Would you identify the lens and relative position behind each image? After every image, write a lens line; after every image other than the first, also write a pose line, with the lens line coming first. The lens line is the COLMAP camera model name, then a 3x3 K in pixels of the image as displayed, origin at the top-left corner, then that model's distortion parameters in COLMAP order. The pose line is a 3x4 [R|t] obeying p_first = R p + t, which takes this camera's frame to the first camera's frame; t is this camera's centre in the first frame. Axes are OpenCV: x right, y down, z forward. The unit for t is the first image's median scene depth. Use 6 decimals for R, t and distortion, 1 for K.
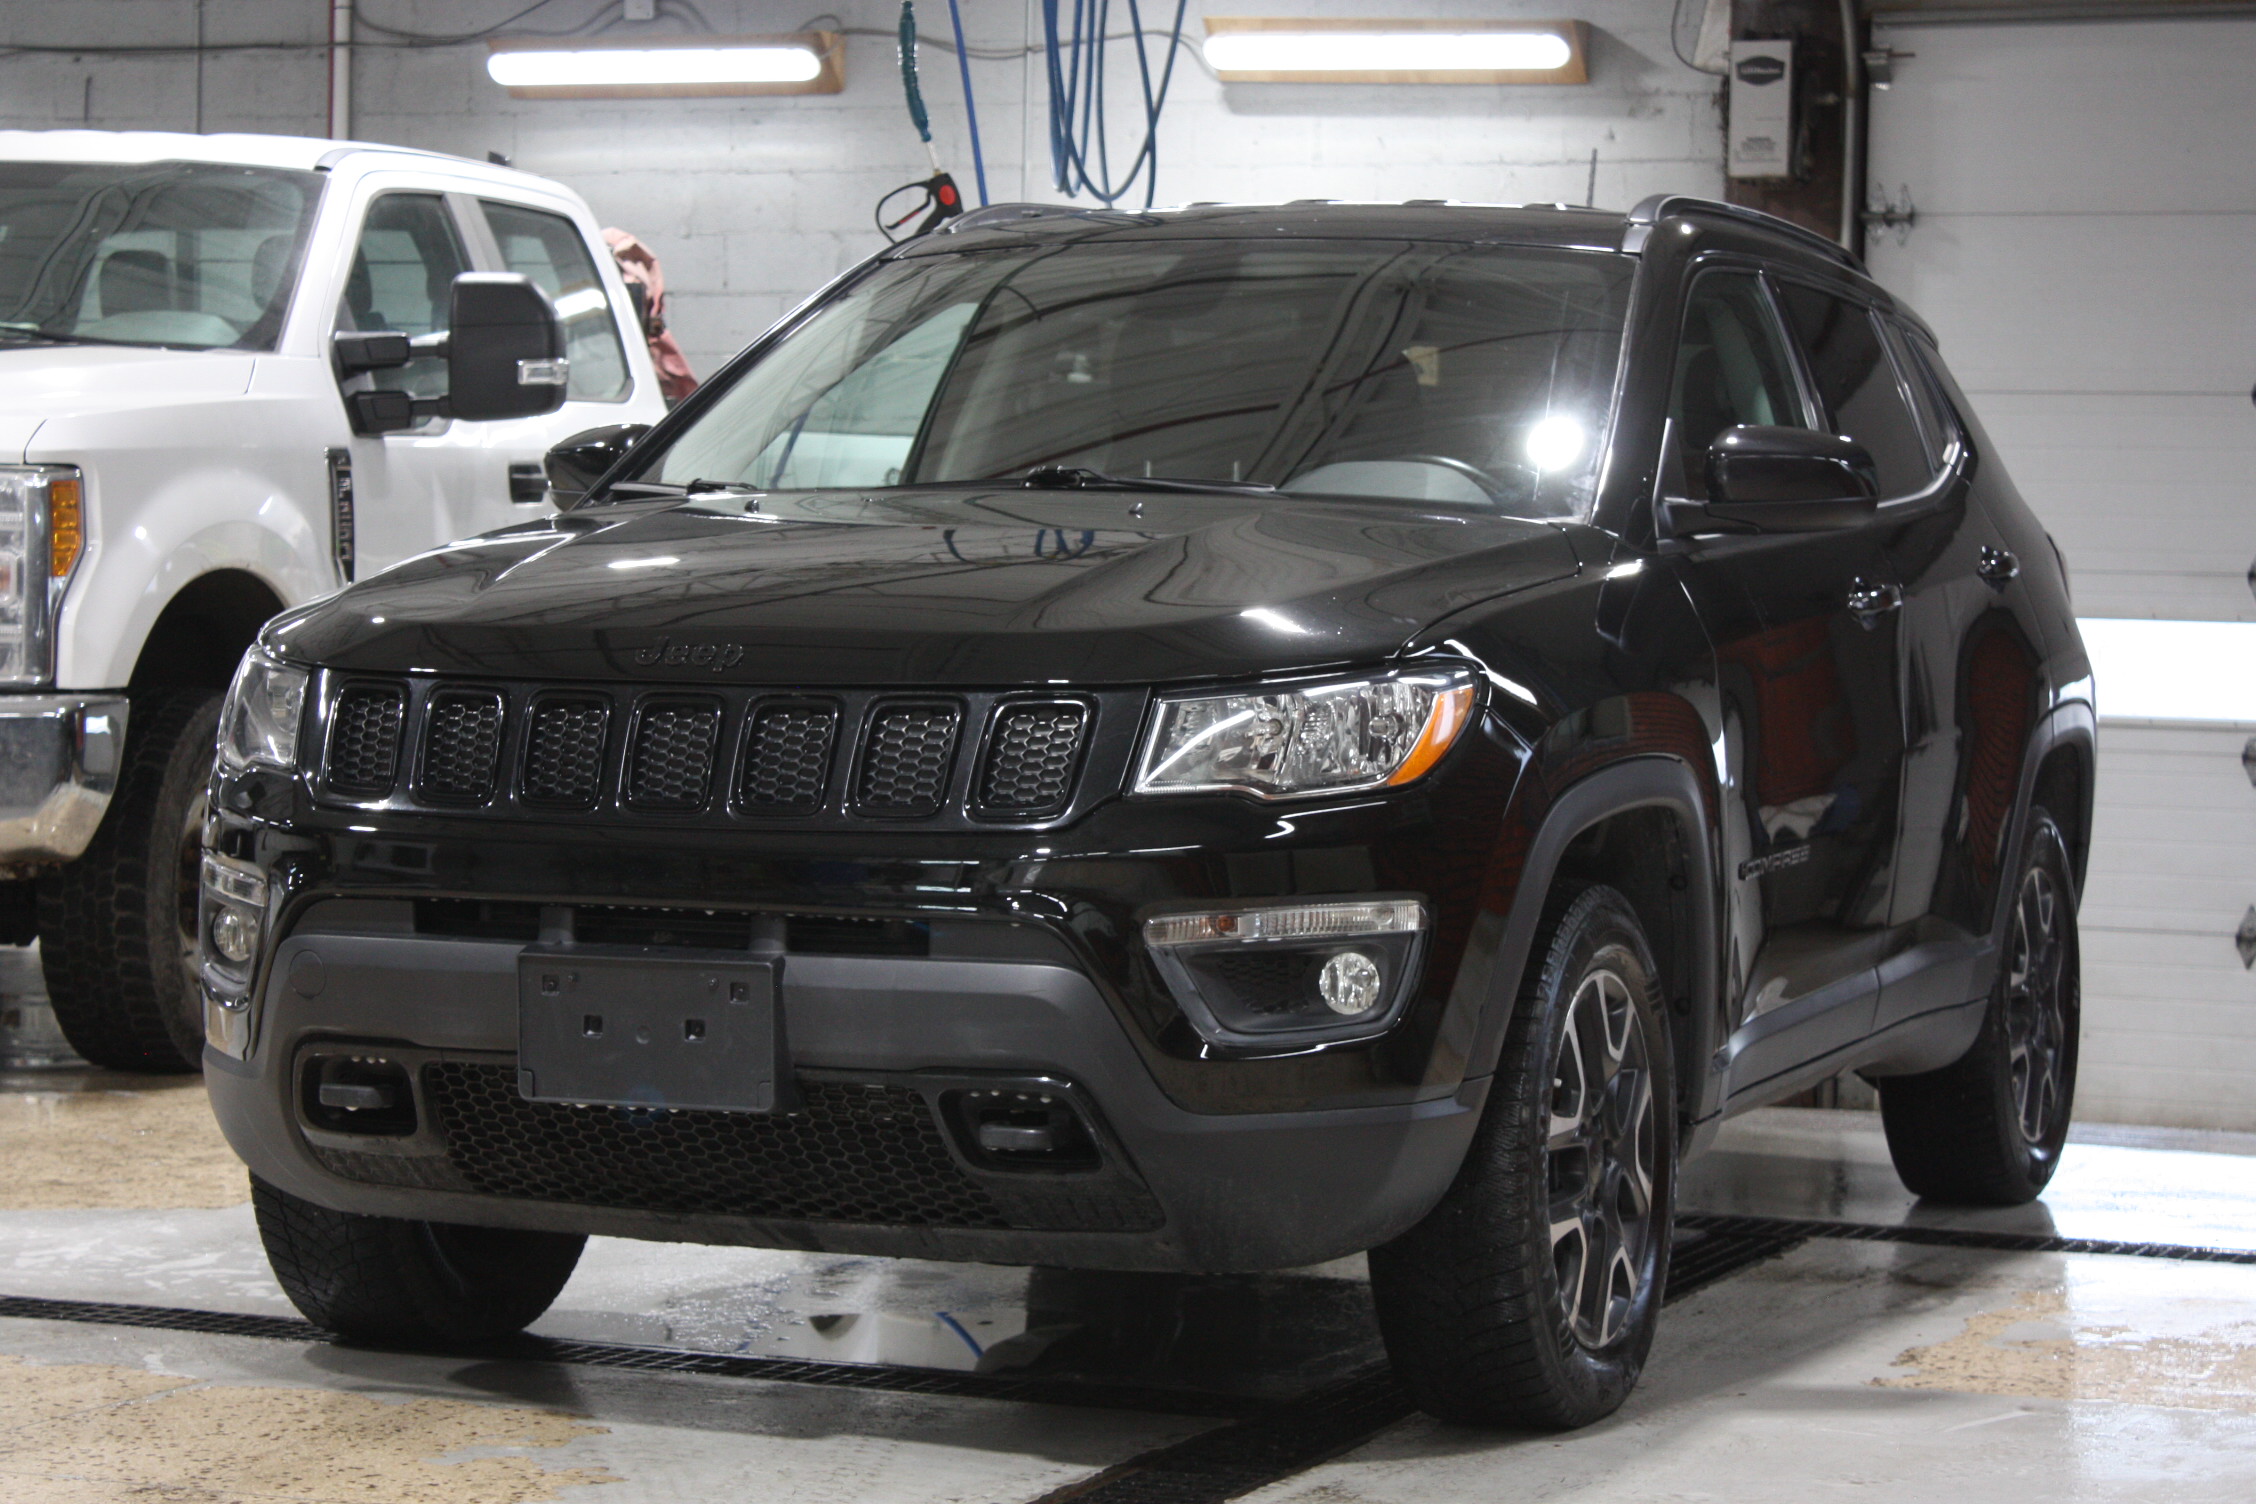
lens RADIAL K [[5387.0, 0, 1125.5], [0, 5387.0, 743.8], [0, 0, 1]] dist [0.052037, 0.000000]
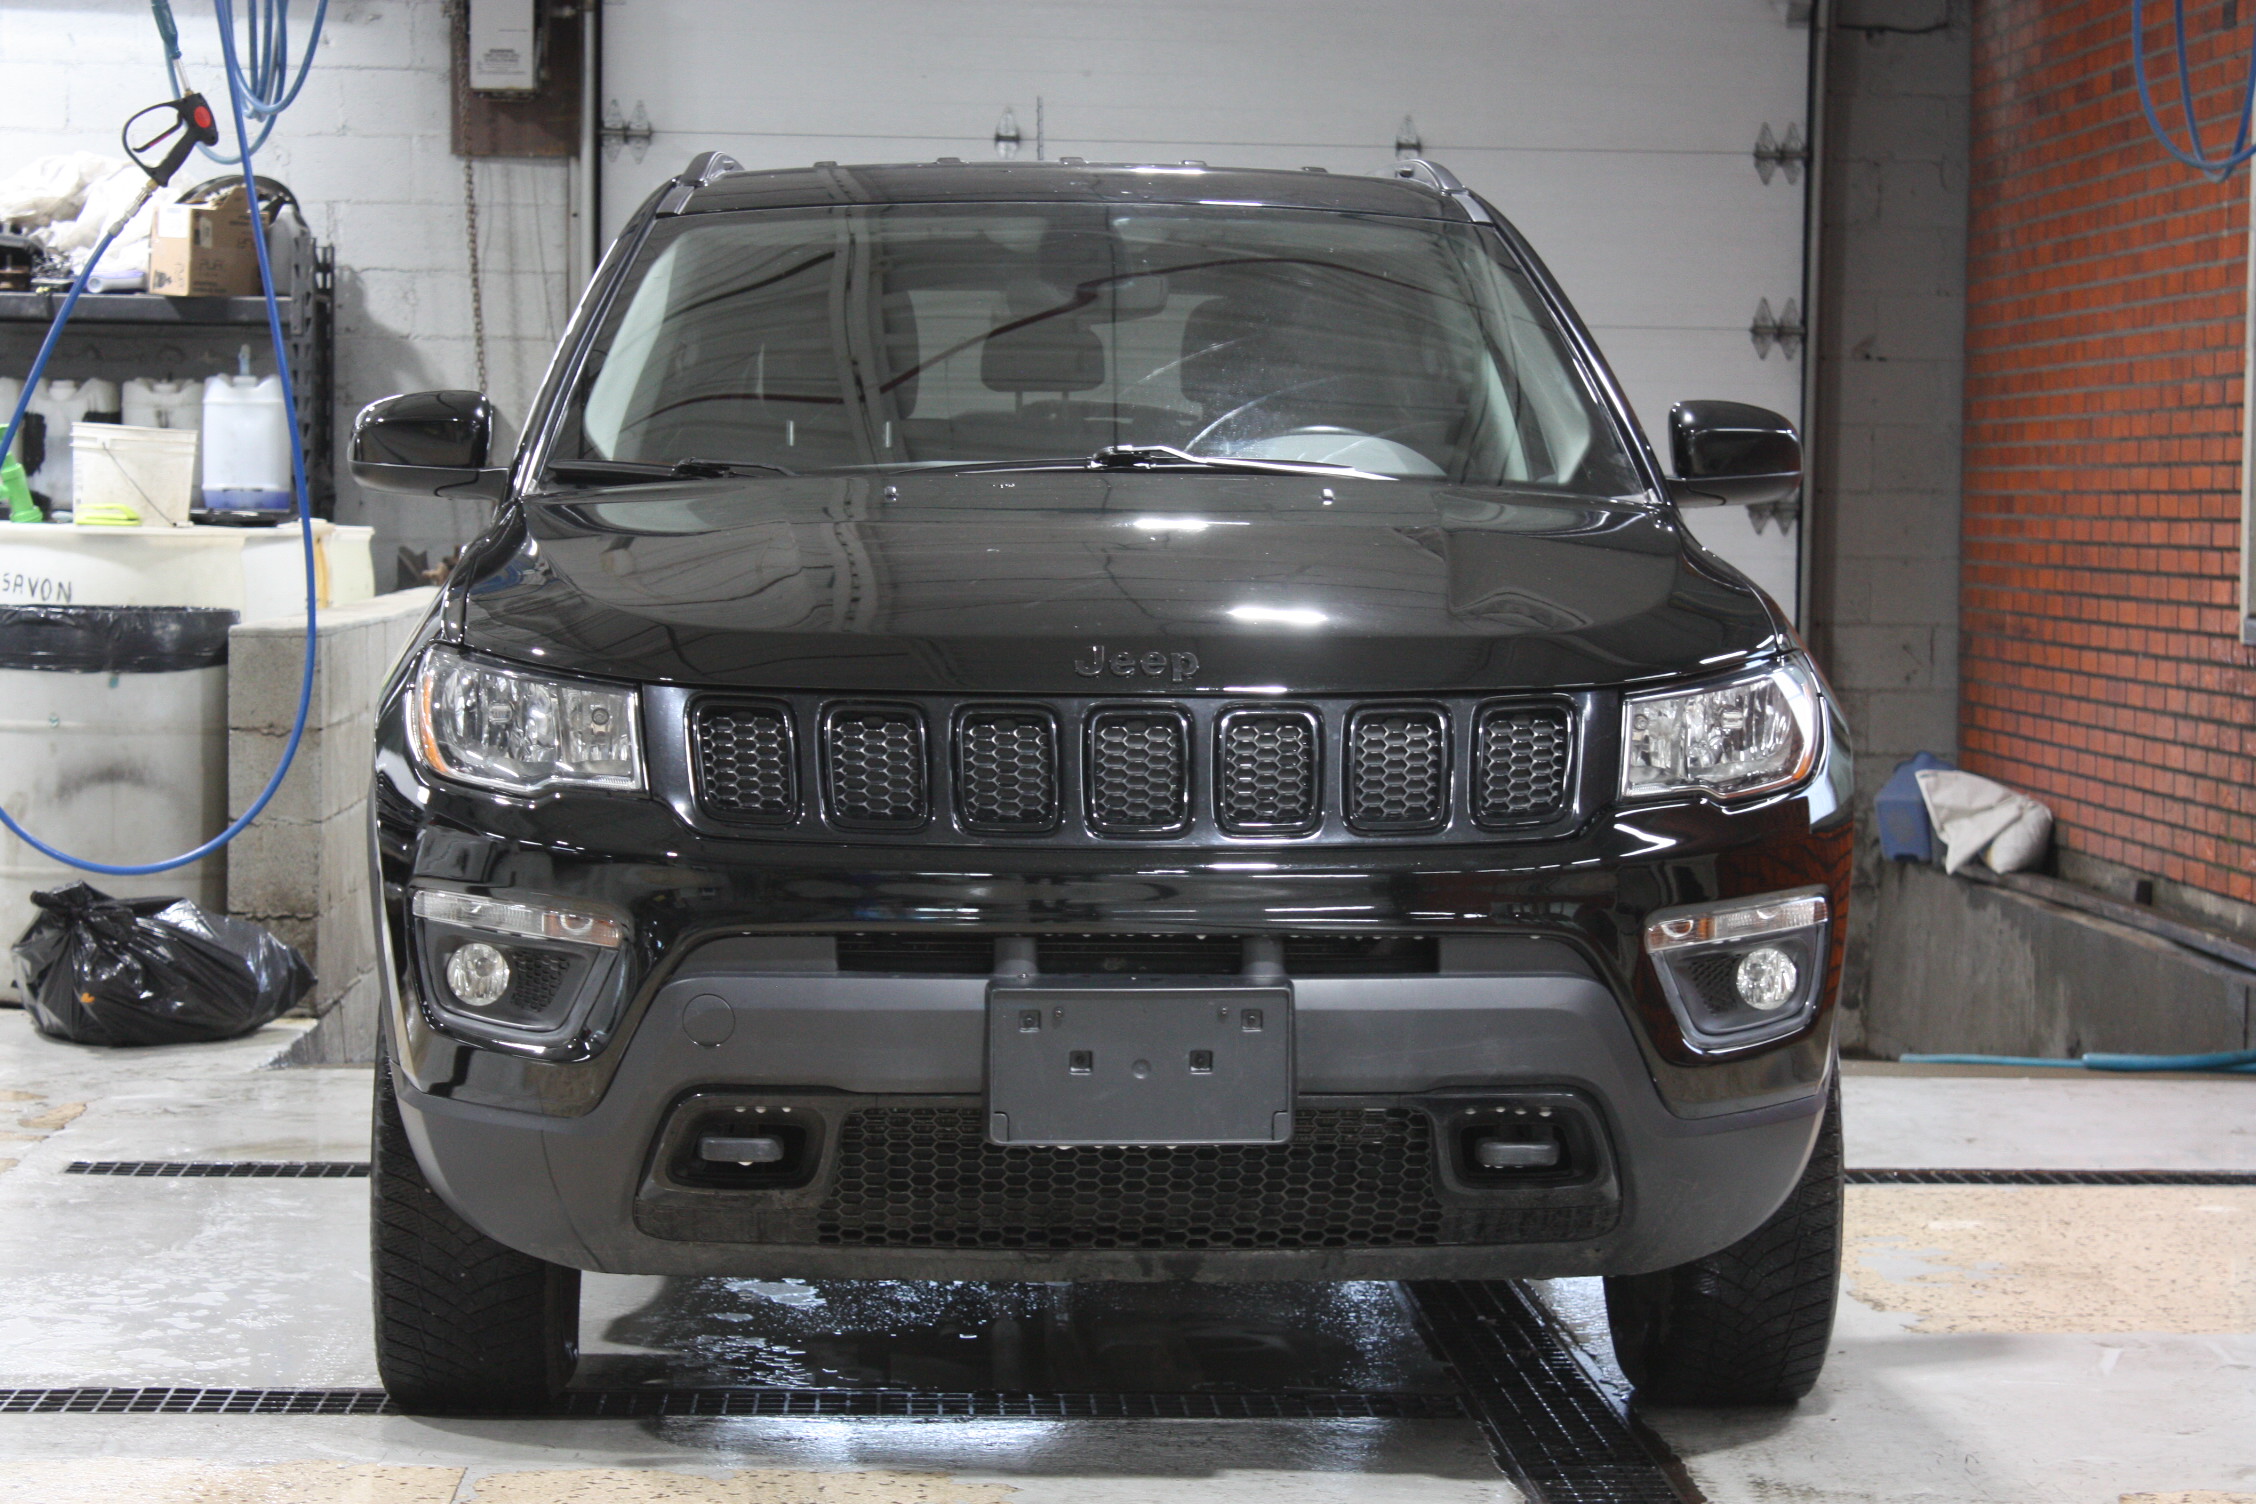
lens RADIAL K [[5387.0, 0, 1124.2], [0, 5387.0, 757.7], [0, 0, 1]] dist [0.052037, 0.000000]
pose [[0.896132, -0.031001, 0.442703, -0.503711], [0.018151, 0.999283, 0.033234, -0.031933], [-0.443415, -0.021746, 0.896052, 0.150179]]
